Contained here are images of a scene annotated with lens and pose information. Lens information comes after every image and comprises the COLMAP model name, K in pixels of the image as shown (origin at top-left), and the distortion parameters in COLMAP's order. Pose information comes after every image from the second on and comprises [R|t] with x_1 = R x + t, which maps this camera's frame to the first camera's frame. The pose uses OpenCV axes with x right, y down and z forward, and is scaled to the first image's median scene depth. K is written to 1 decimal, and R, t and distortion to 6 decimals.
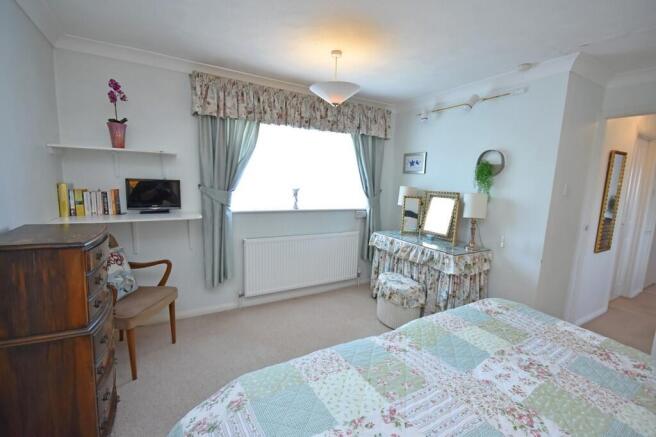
lens RADIAL K [[289.0, 0, 328.0], [0, 289.0, 218.5], [0, 0, 1]] dist [-0.004146, -0.000719]
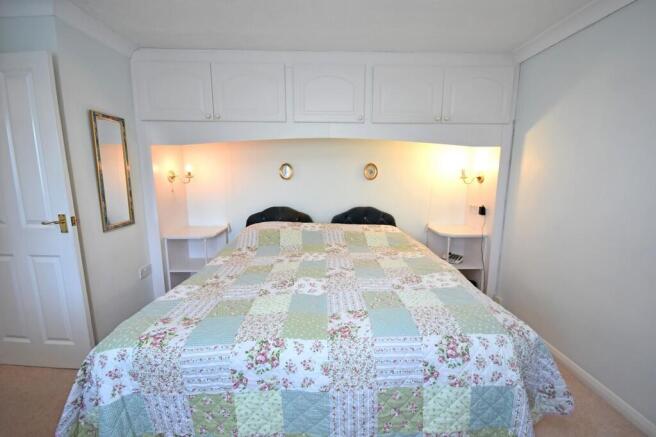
lens RADIAL K [[289.0, 0, 328.0], [0, 289.0, 218.5], [0, 0, 1]] dist [-0.004146, -0.000719]
pose [[-0.875695, -0.118700, 0.468047, -0.127021], [0.028745, 0.954780, 0.295919, -0.202913], [-0.482008, 0.272589, -0.832685, 1.616716]]
